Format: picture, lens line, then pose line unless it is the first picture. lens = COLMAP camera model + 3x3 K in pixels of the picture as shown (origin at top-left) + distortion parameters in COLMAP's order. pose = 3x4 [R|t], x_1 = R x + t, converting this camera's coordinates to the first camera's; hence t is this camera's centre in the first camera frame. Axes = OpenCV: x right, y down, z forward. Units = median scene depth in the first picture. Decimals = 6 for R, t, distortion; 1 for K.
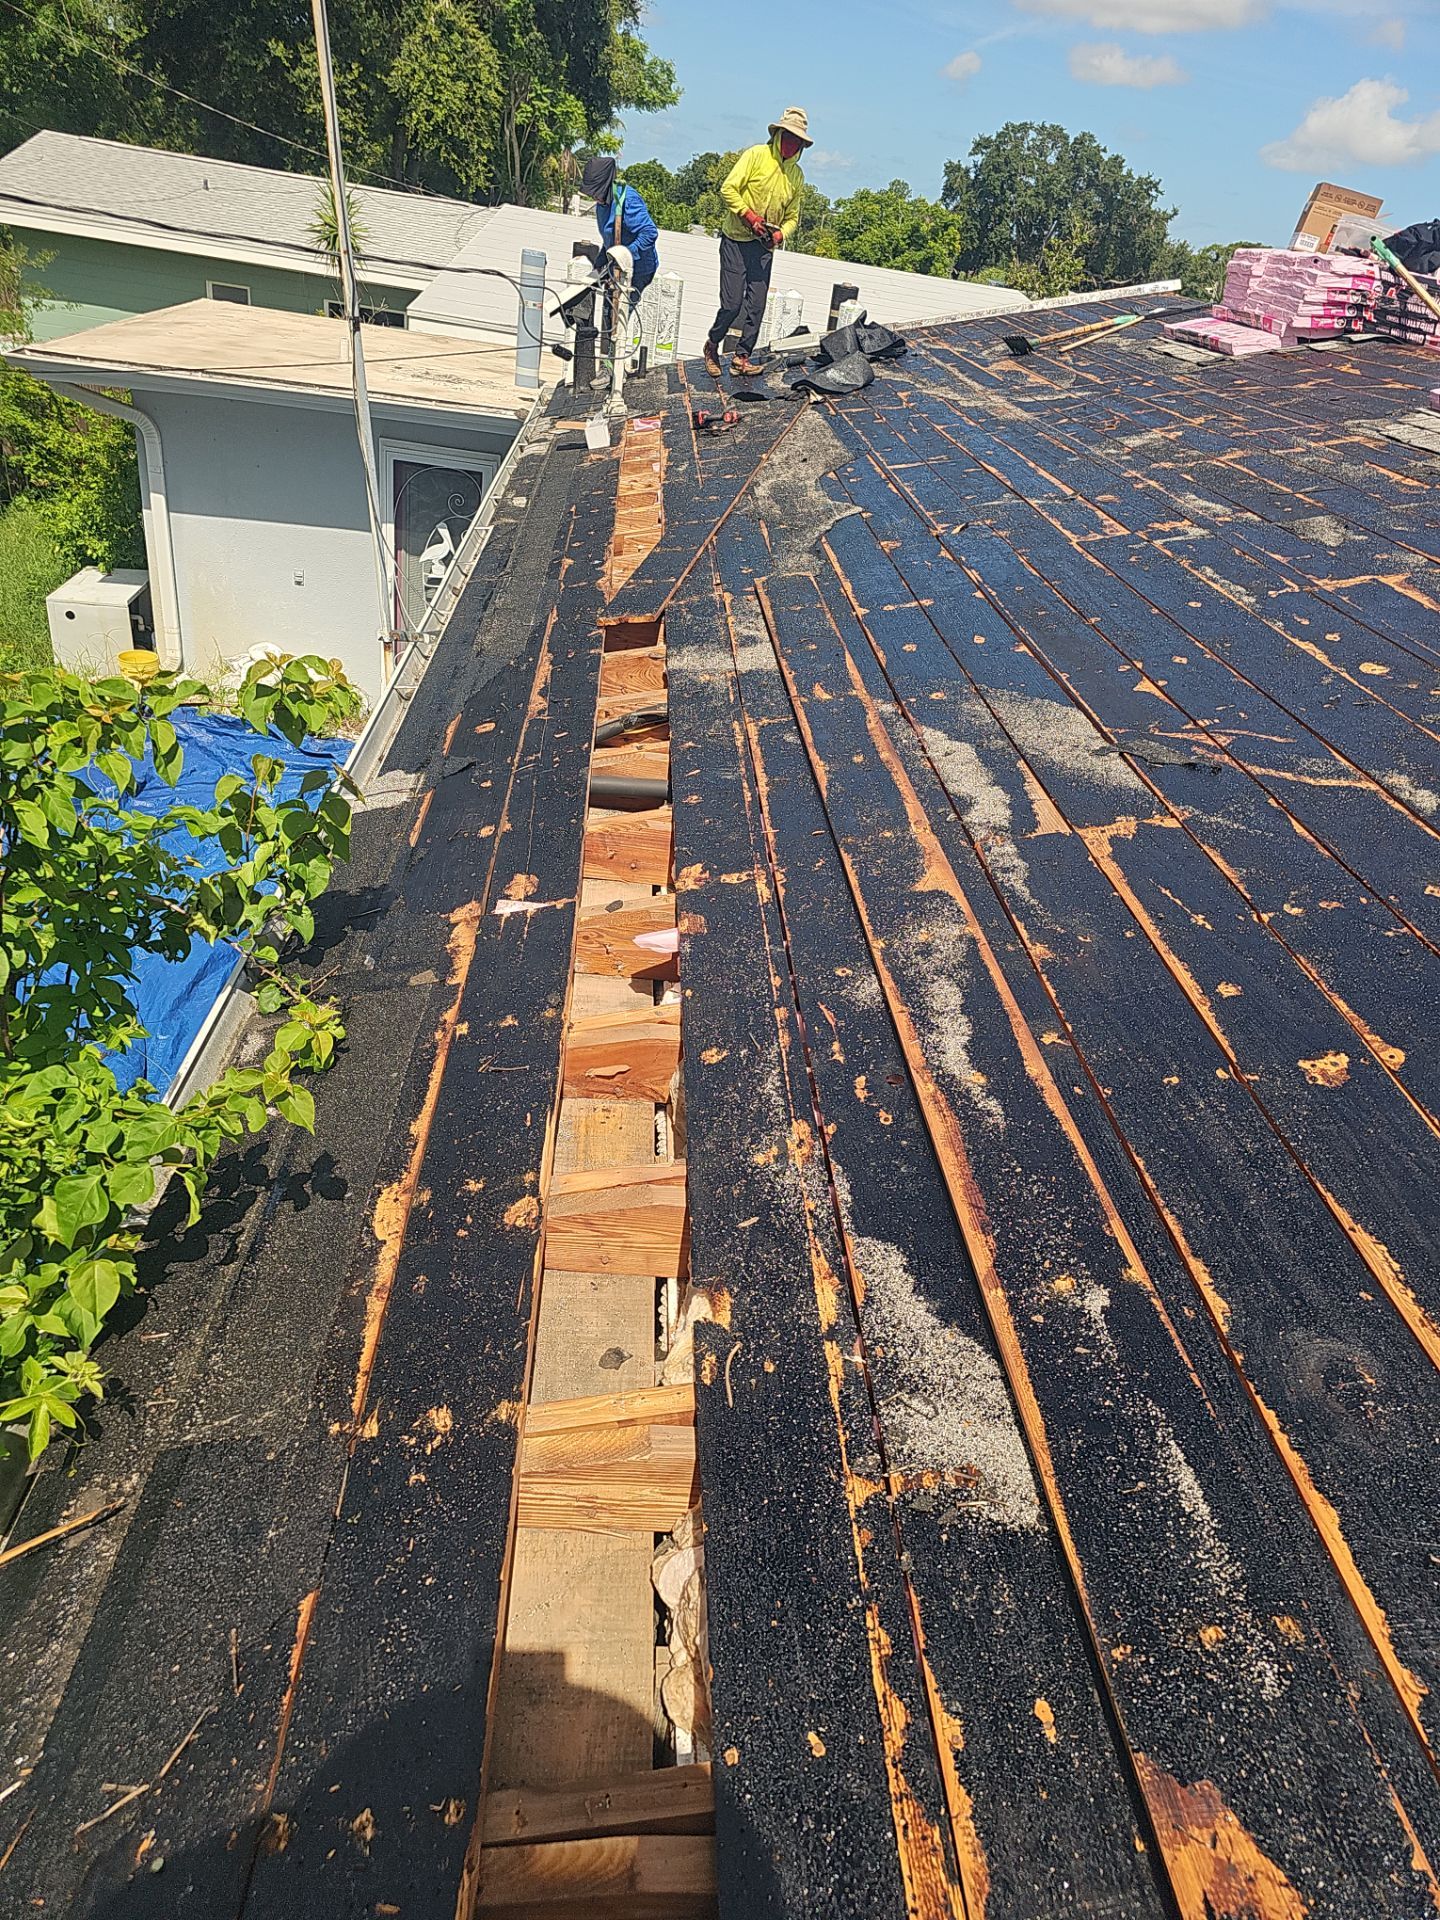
lens RADIAL K [[1202.1, 0, 718.4], [0, 1202.1, 1017.4], [0, 0, 1]] dist [0.005744, -0.004042]
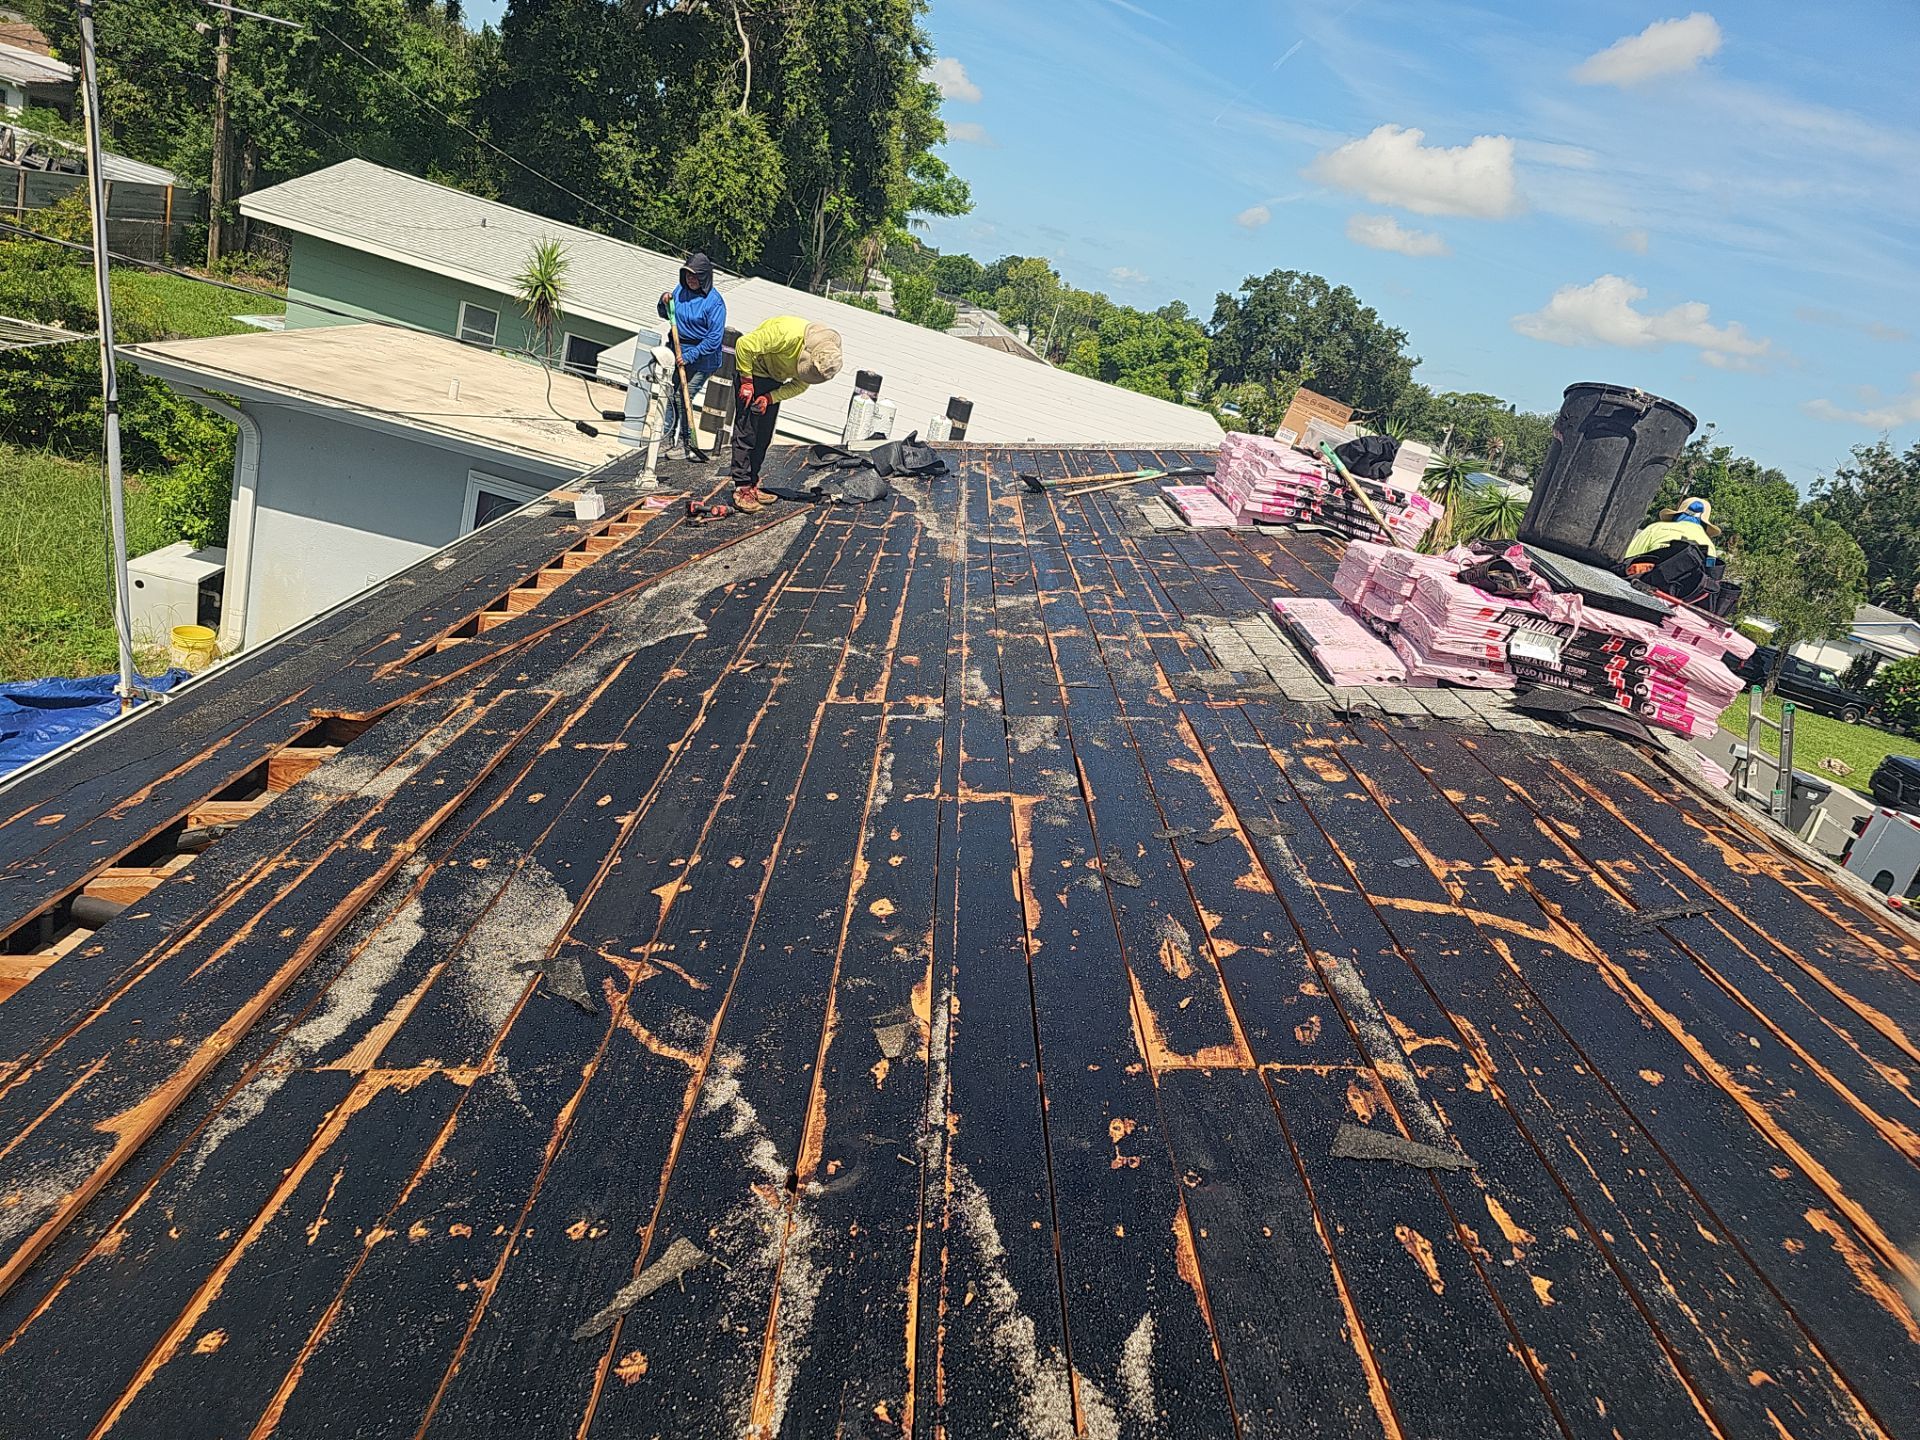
lens RADIAL K [[1204.0, 0, 963.3], [0, 1204.0, 765.8], [0, 0, 1]] dist [0.070316, -0.074791]
pose [[0.990065, 0.140560, -0.003819, 0.173952], [-0.137972, 0.965879, -0.219184, -0.058063], [-0.027120, 0.217533, 0.975676, 0.012734]]
